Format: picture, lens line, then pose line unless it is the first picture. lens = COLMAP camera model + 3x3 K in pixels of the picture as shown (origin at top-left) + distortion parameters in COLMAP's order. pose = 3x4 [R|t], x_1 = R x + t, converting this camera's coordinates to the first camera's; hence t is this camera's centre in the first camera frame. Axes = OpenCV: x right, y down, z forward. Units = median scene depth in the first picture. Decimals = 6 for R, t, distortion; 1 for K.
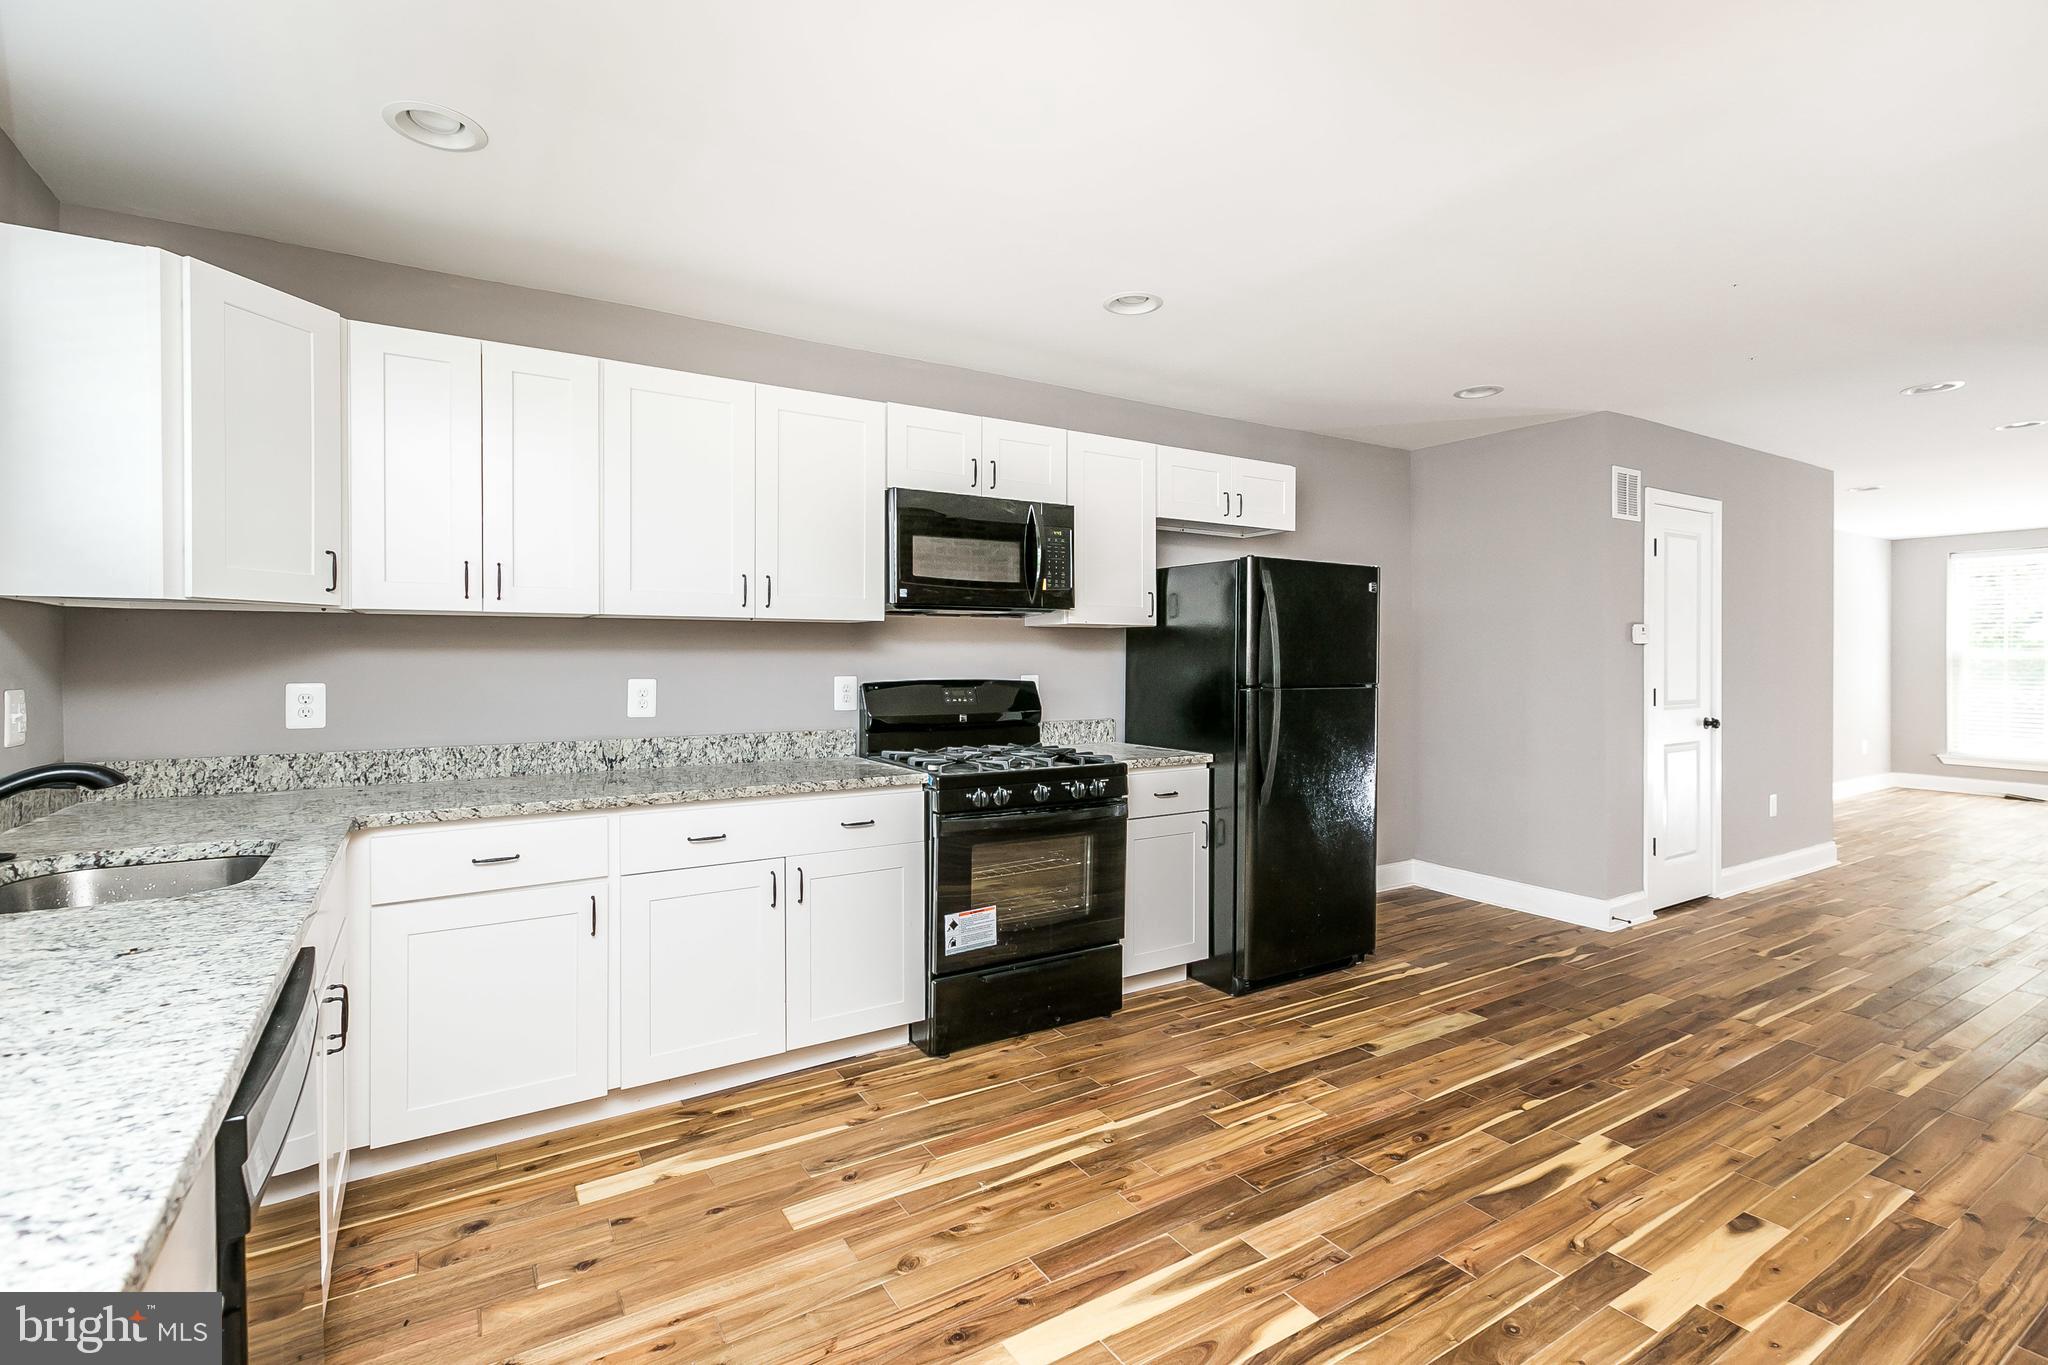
lens RADIAL K [[929.9, 0, 1010.8], [0, 929.9, 658.2], [0, 0, 1]] dist [0.000664, -0.000438]
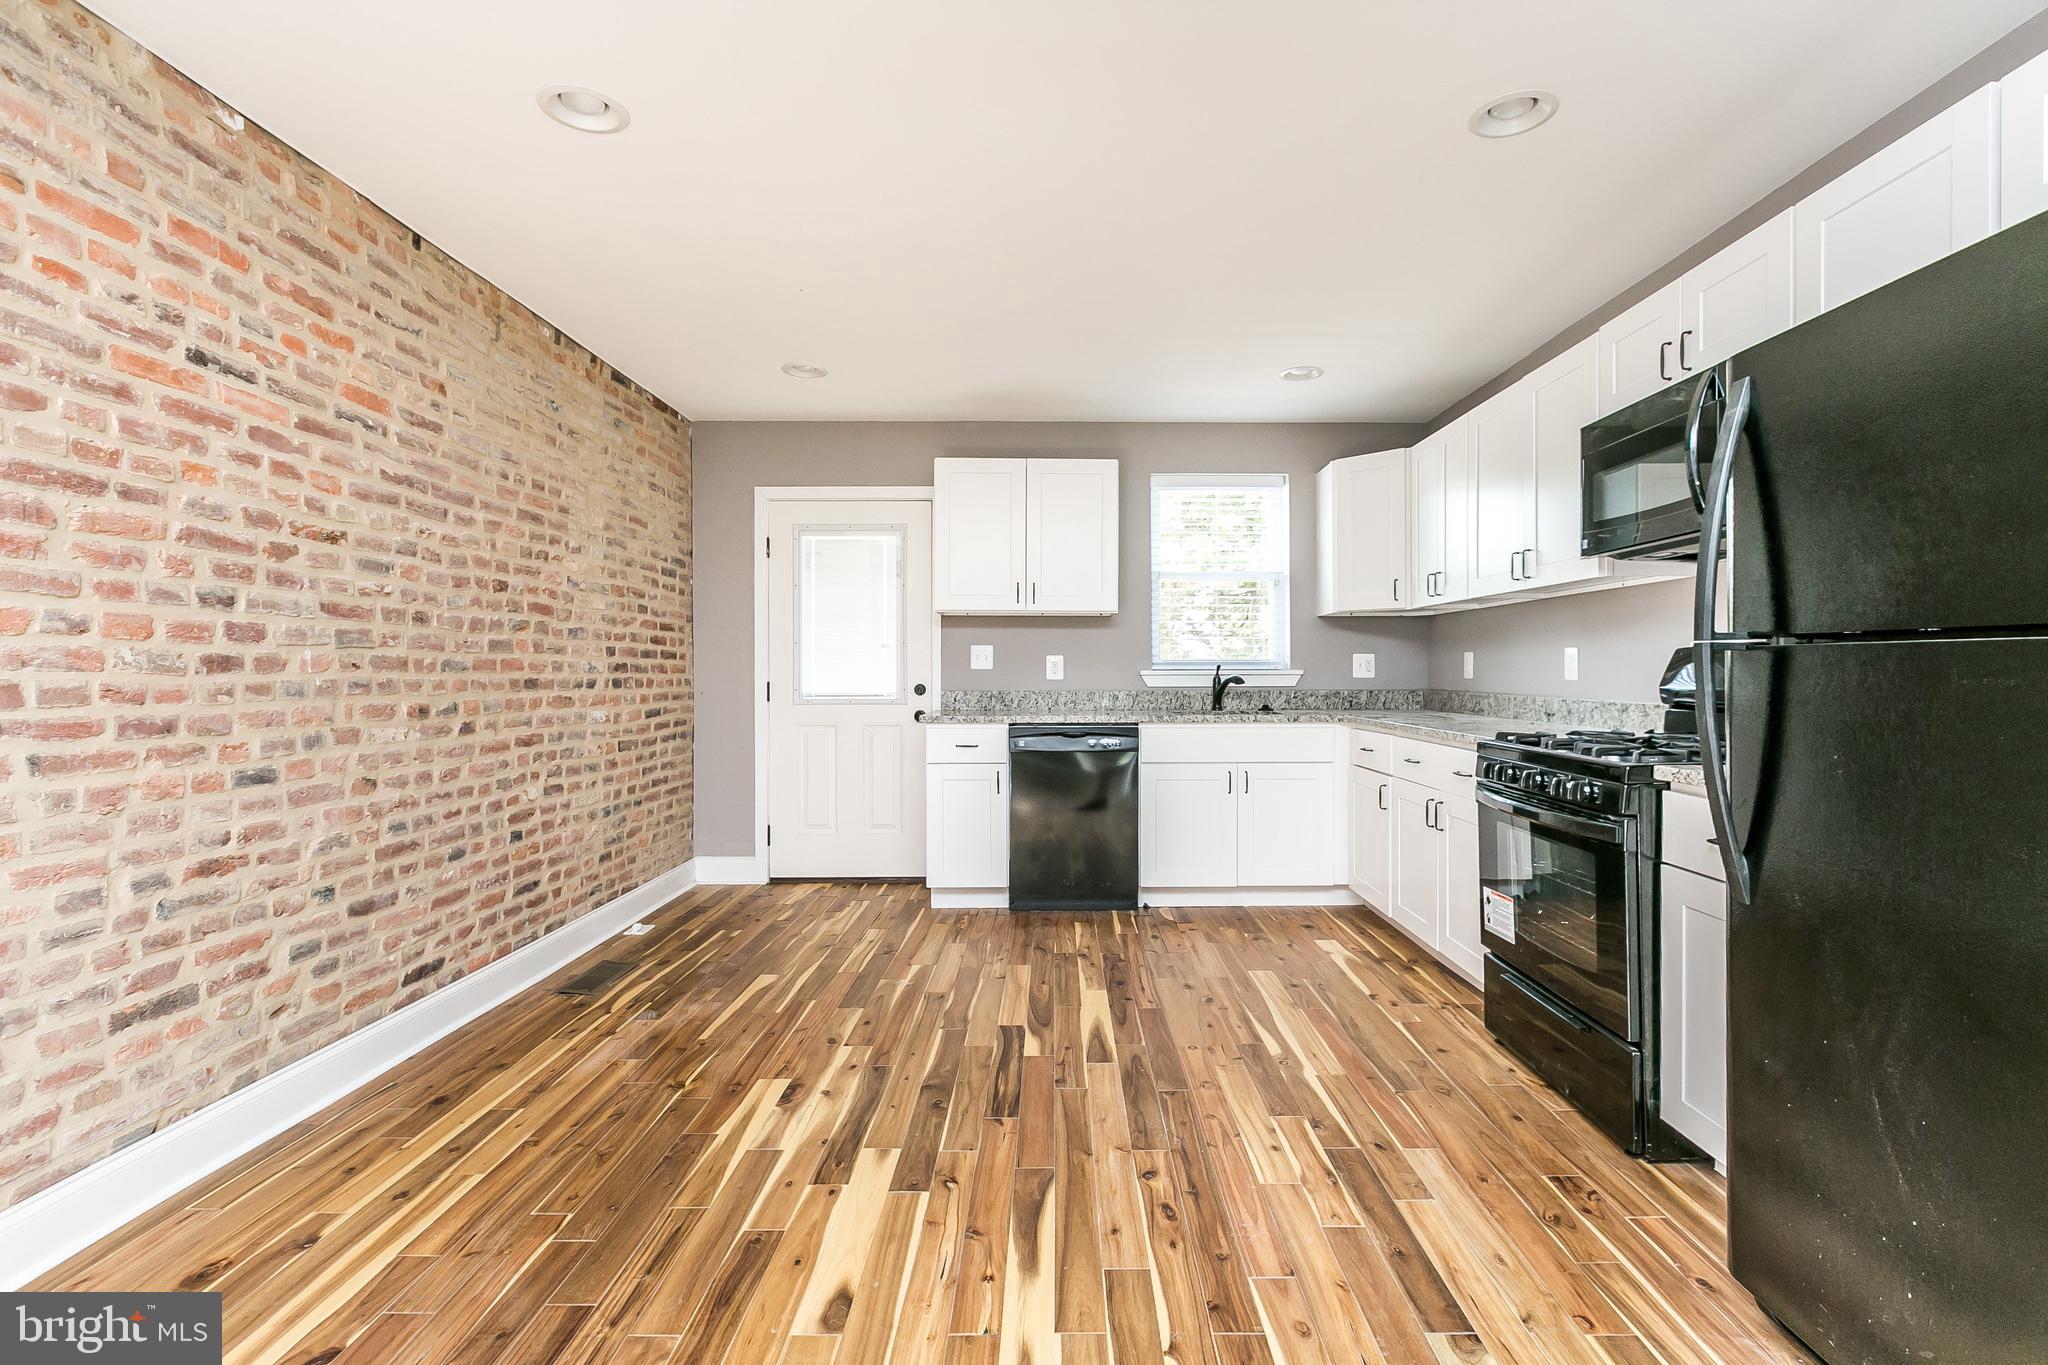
lens RADIAL K [[929.9, 0, 1063.6], [0, 929.9, 671.8], [0, 0, 1]] dist [0.000664, -0.000438]
pose [[-0.512245, 0.002828, -0.858835, 0.988193], [-0.000096, 0.999994, 0.003350, 0.053260], [0.858840, 0.001798, -0.512242, 1.135303]]
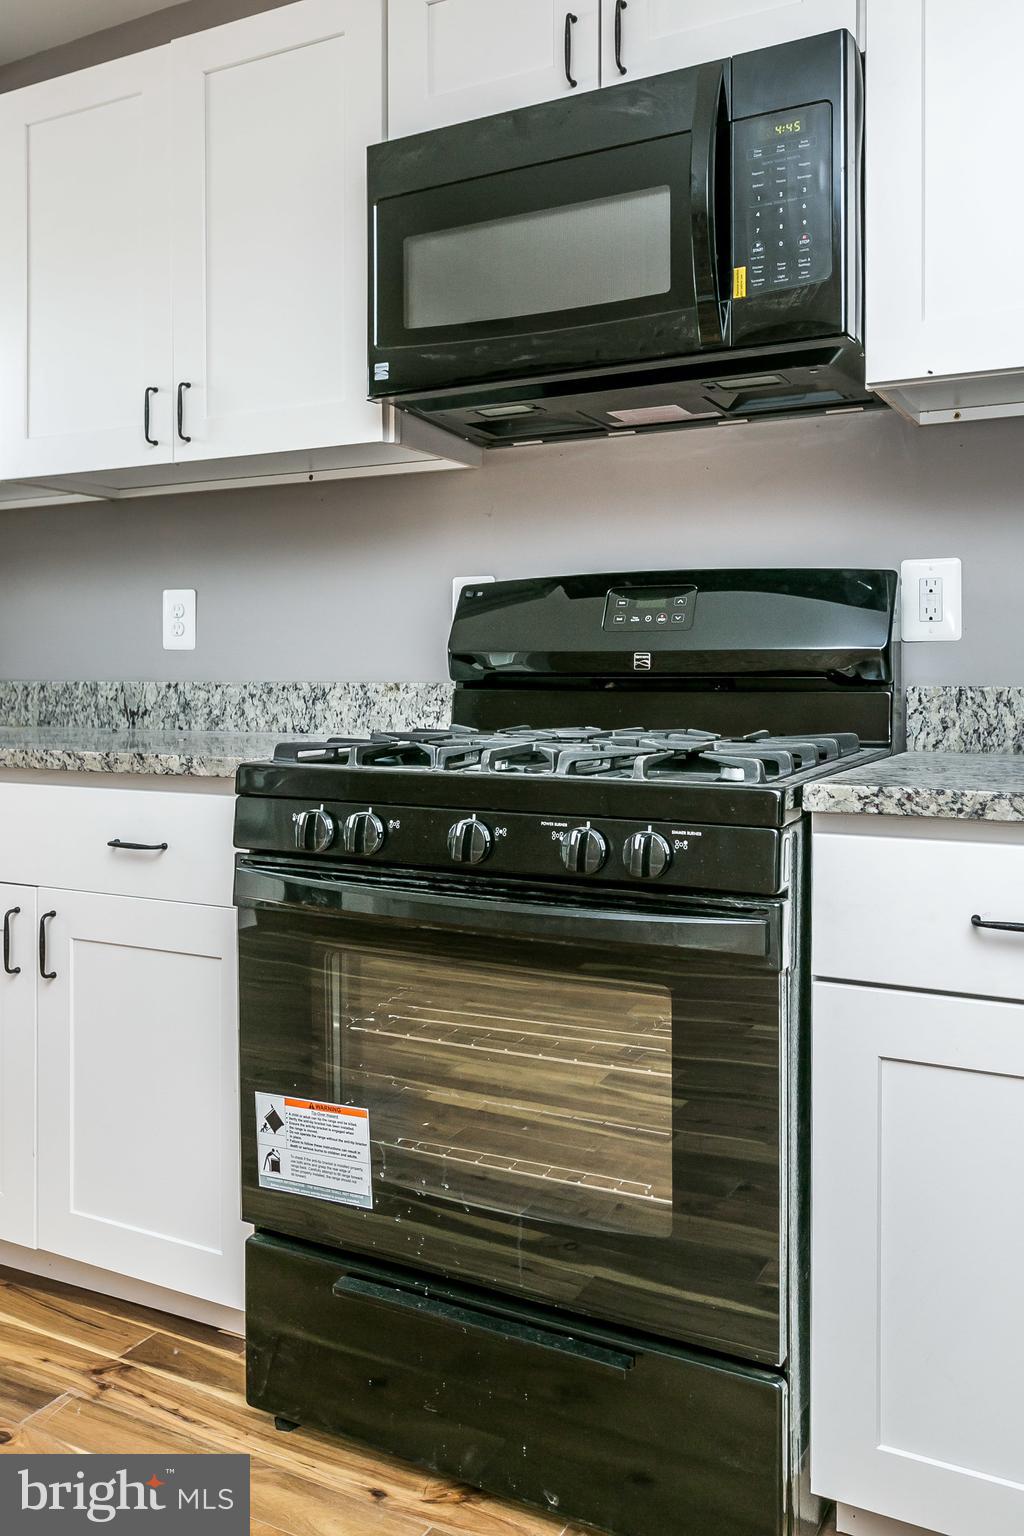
lens RADIAL K [[1233.8, 0, 519.6], [0, 1233.8, 685.5], [0, 0, 1]] dist [0.008199, -0.006327]
pose [[0.521382, 0.008556, -0.853281, 0.481110], [-0.001486, 0.999957, 0.009119, 0.086331], [0.853322, -0.003487, 0.521372, 0.820364]]
